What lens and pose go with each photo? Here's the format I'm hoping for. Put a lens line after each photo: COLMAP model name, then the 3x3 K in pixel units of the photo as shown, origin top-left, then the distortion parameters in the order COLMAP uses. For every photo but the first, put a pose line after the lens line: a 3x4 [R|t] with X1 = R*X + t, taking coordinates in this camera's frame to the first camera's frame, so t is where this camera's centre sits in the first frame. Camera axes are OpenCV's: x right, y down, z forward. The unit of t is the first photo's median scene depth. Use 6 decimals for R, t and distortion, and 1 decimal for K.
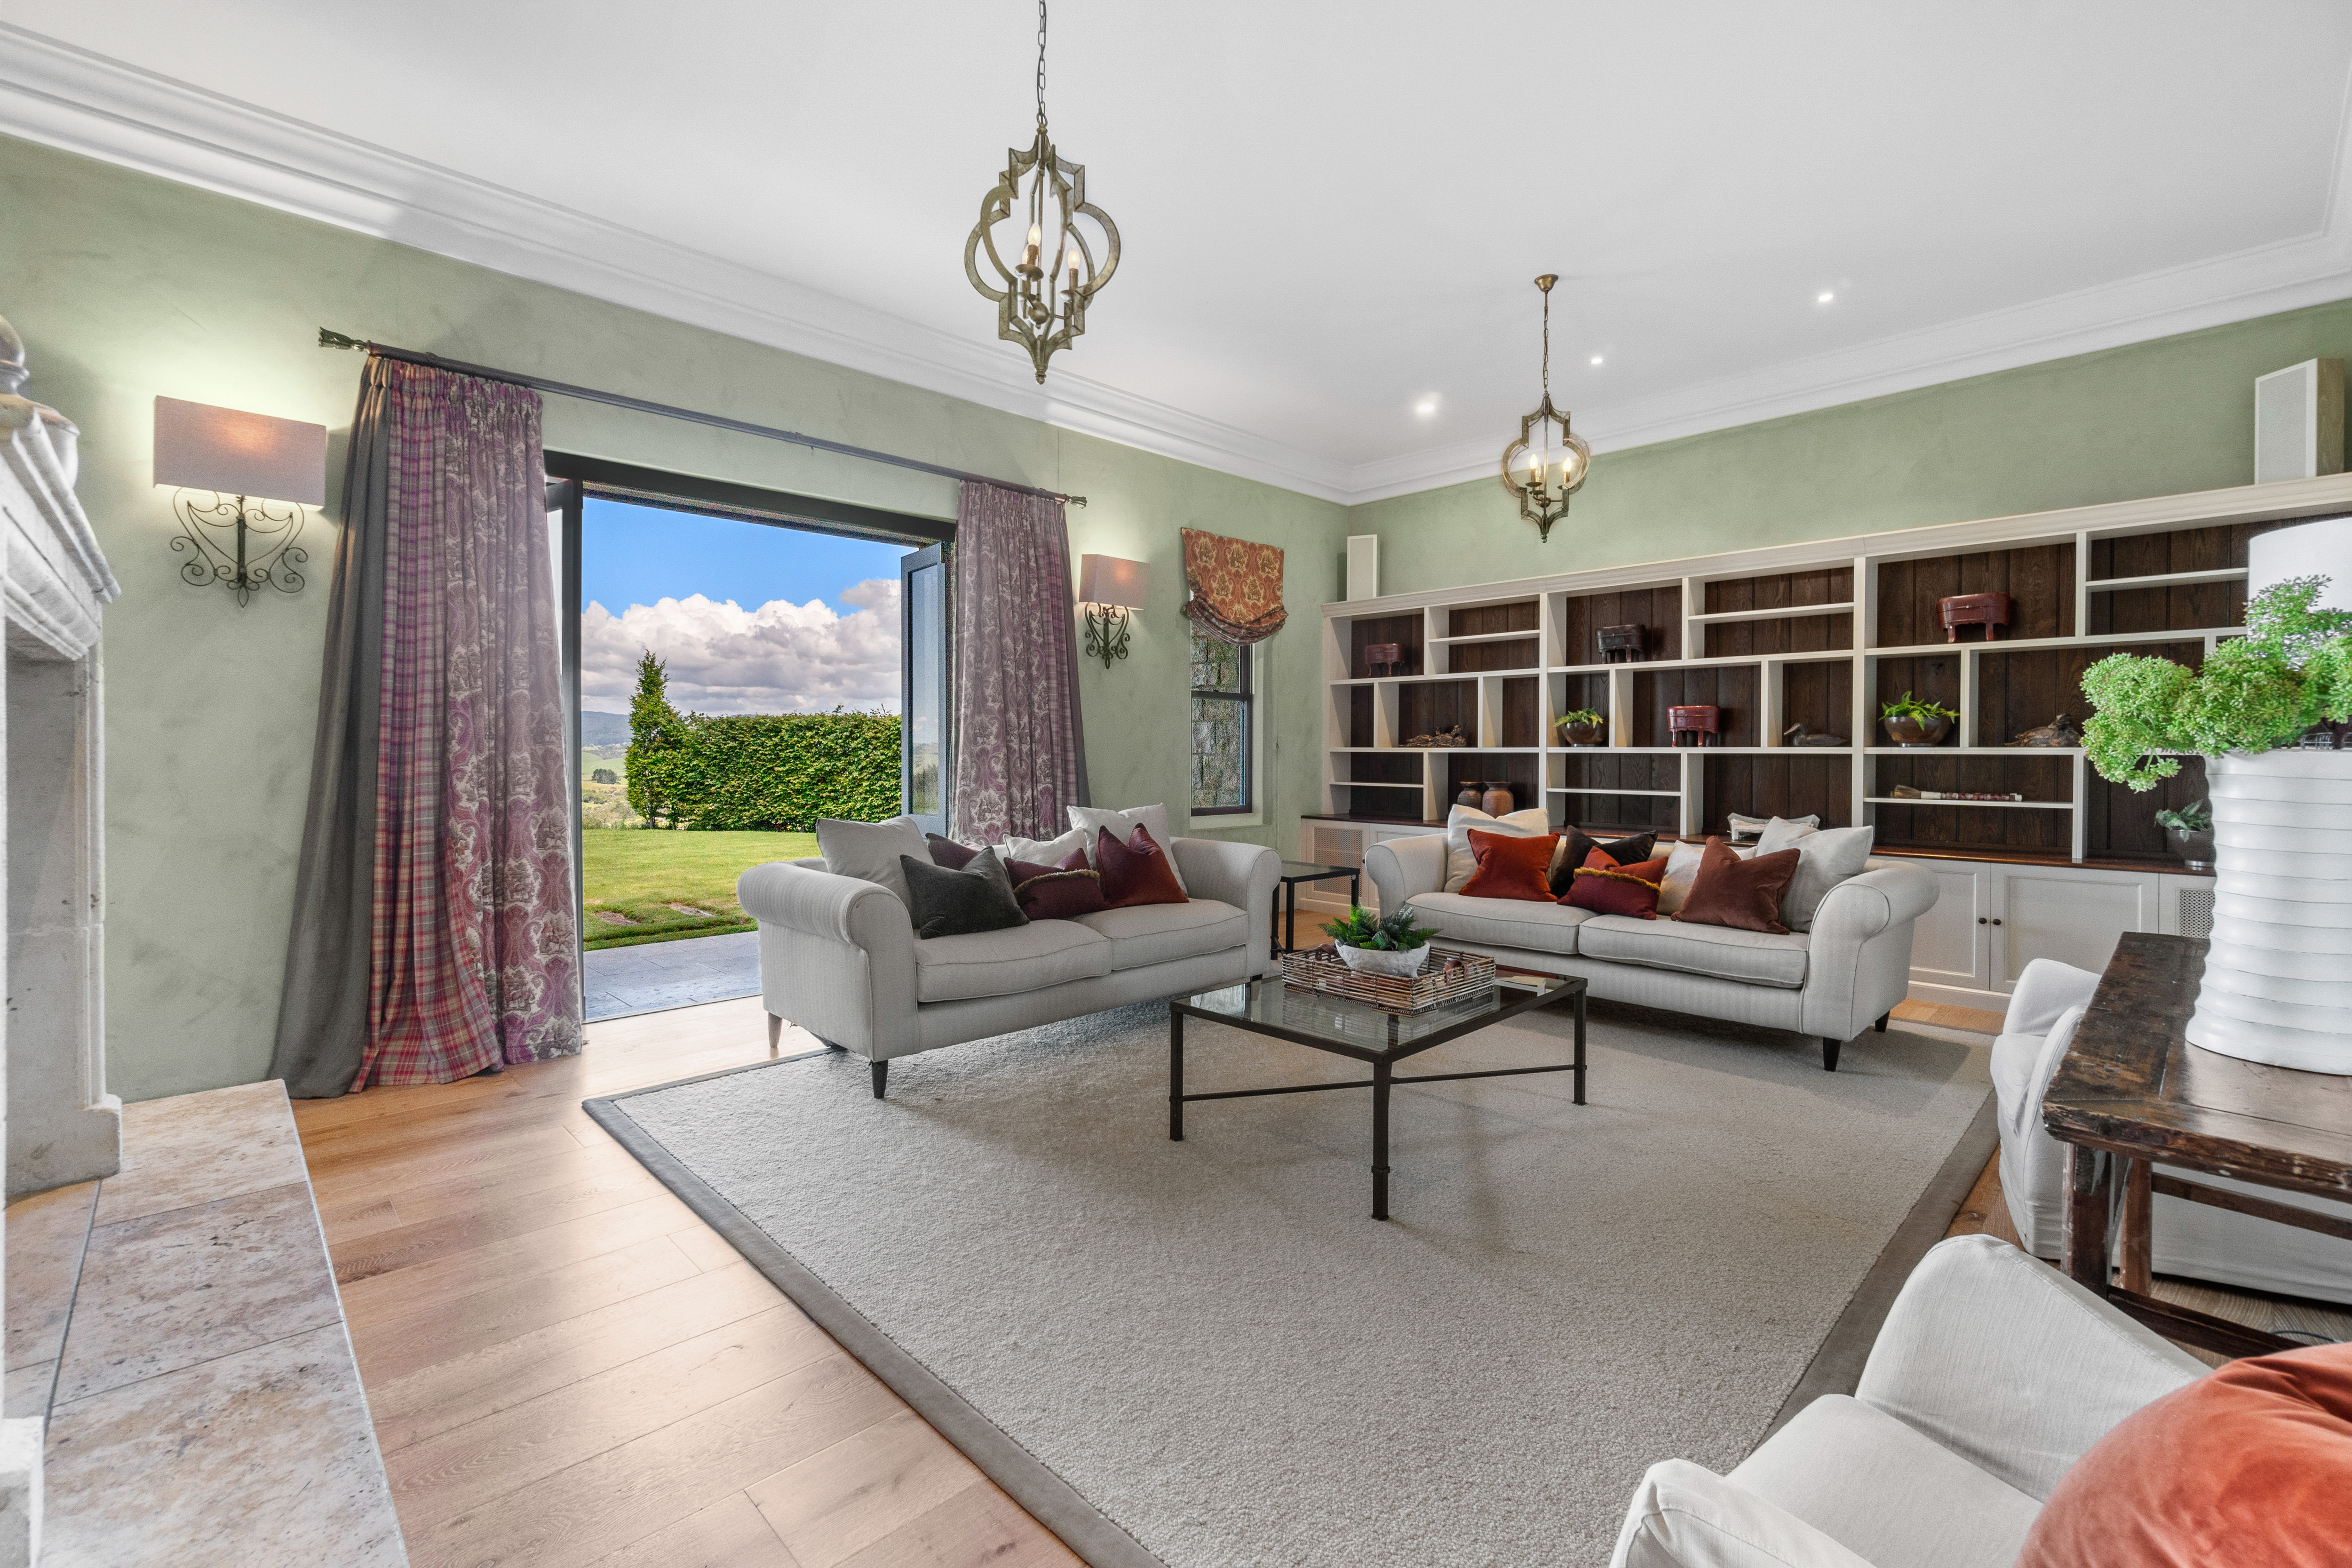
lens RADIAL K [[1032.5, 0, 1149.4], [0, 1032.5, 756.0], [0, 0, 1]] dist [0.001833, 0.000297]
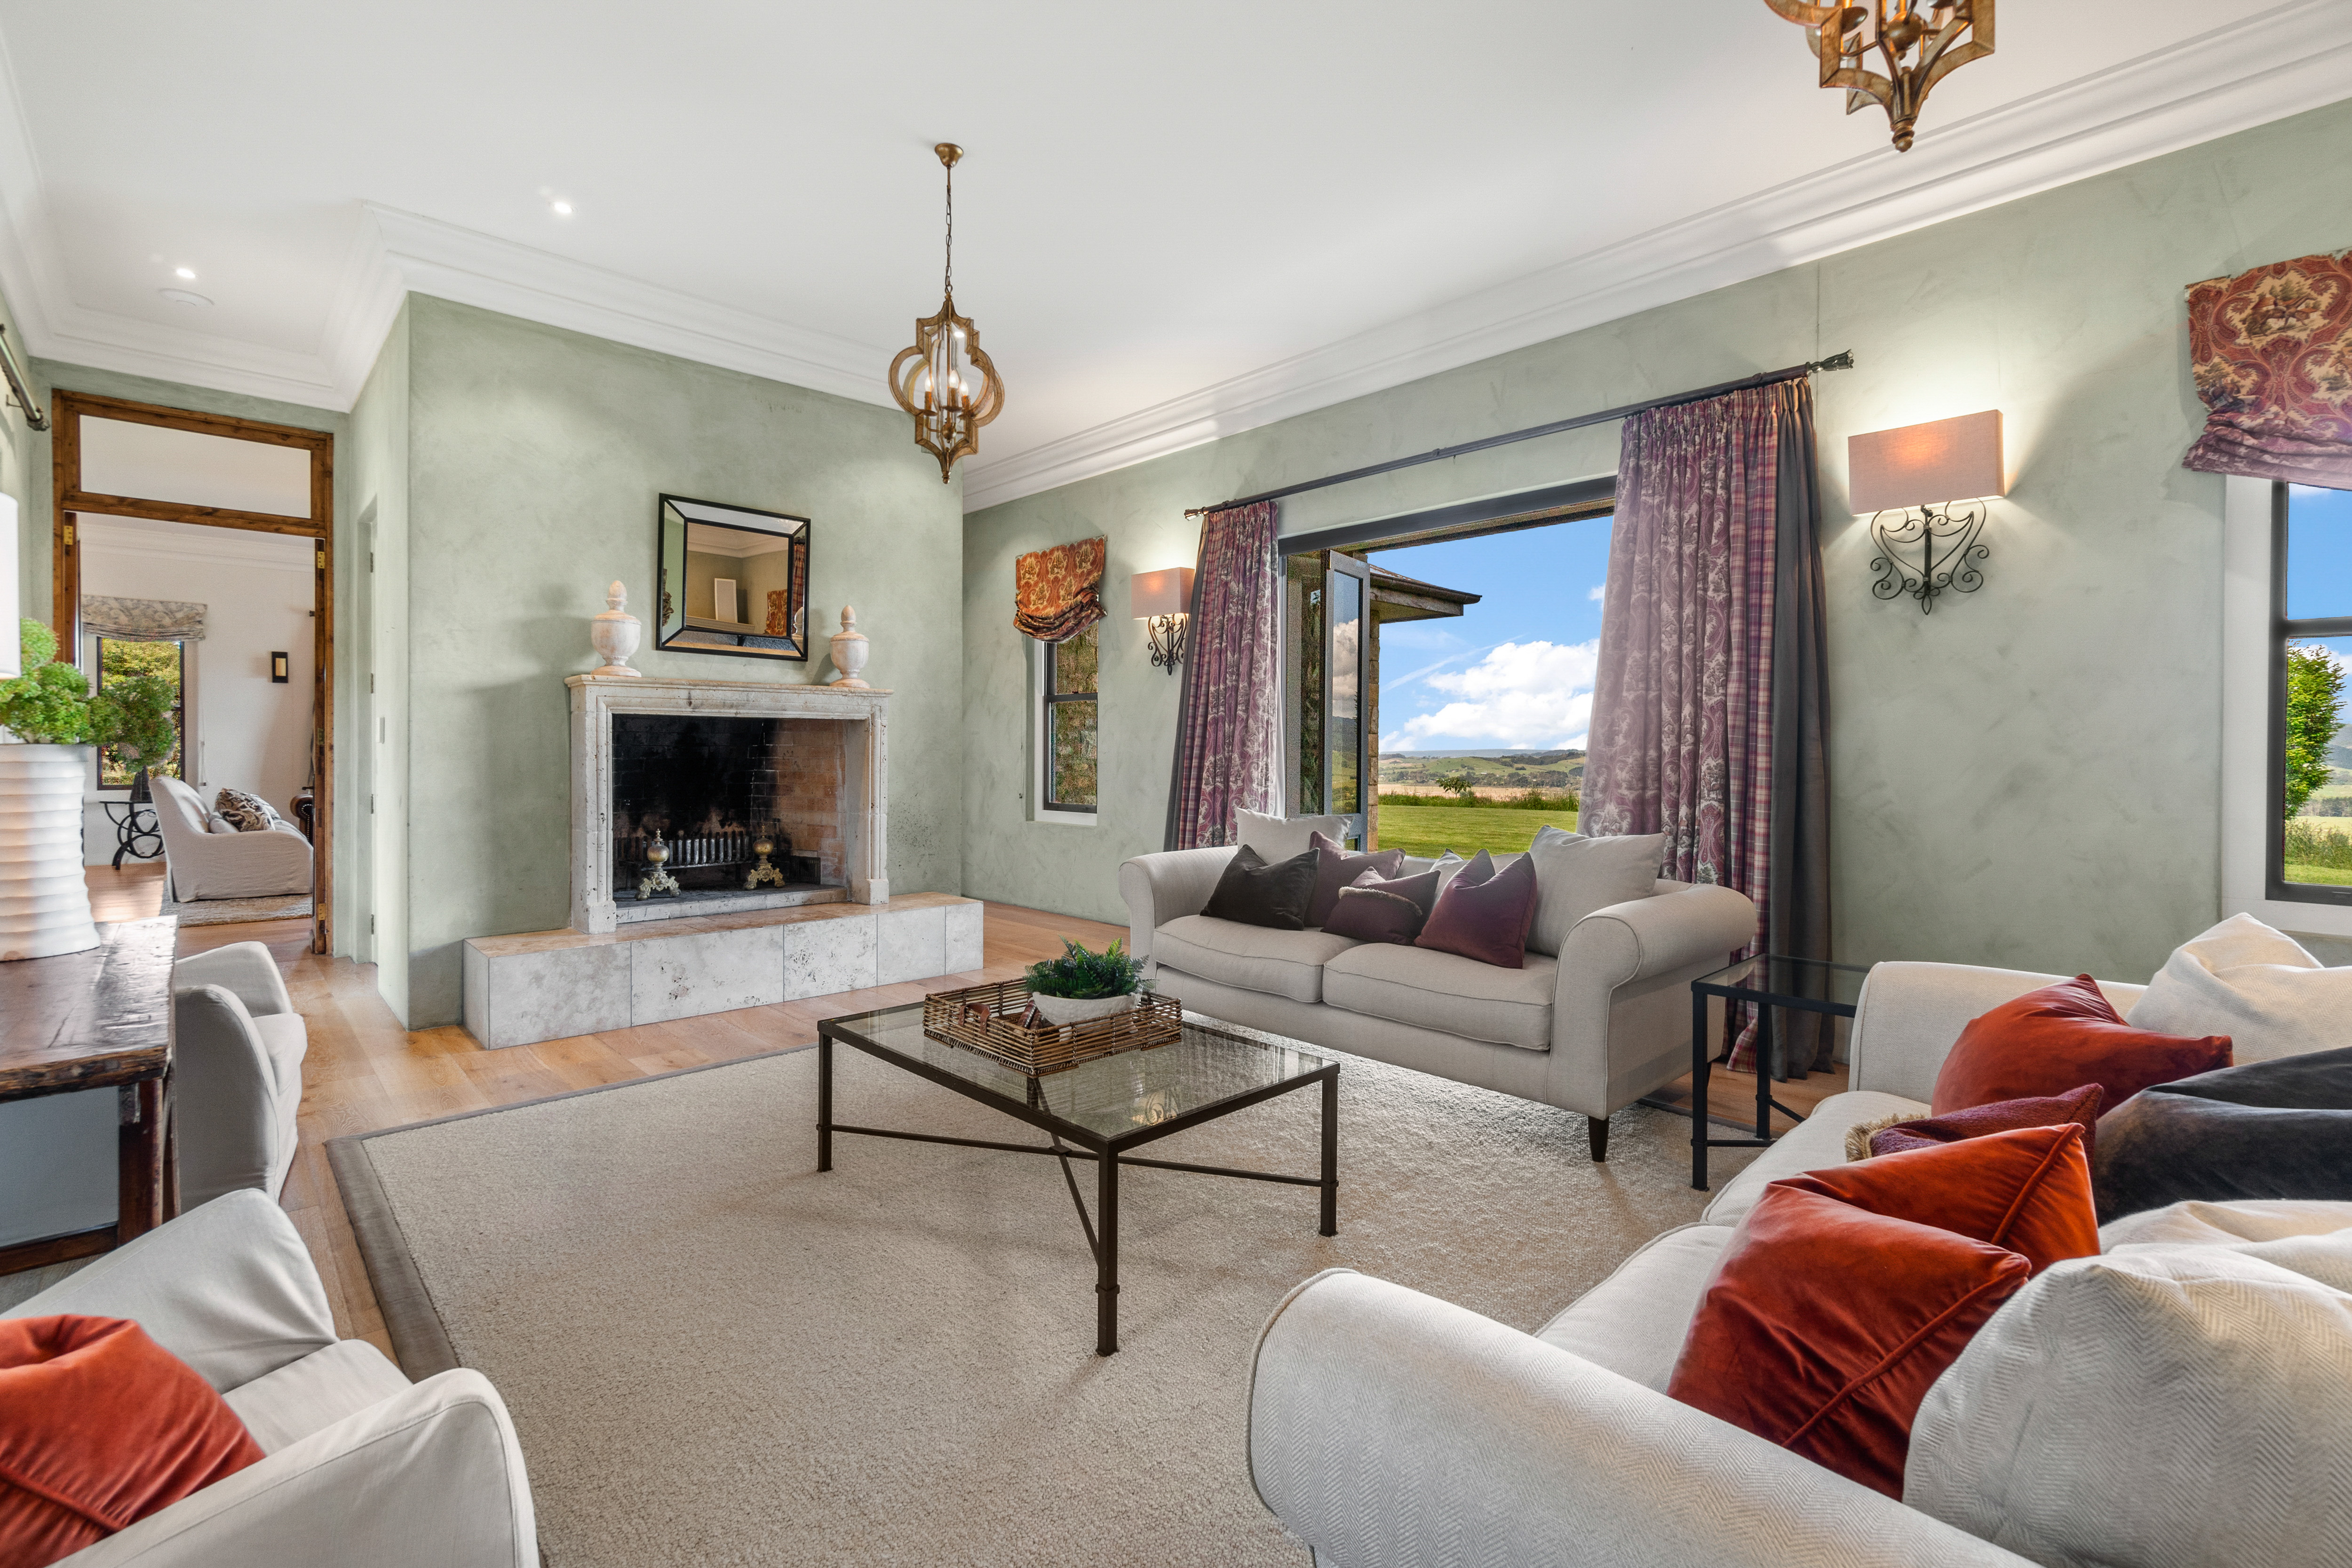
lens RADIAL K [[1032.5, 0, 1149.4], [0, 1032.5, 756.0], [0, 0, 1]] dist [0.001833, 0.000297]
pose [[-0.004387, 0.006704, -0.999968, 0.613870], [-0.001266, 0.999977, 0.006709, -0.007665], [0.999990, 0.001295, -0.004378, 0.619018]]
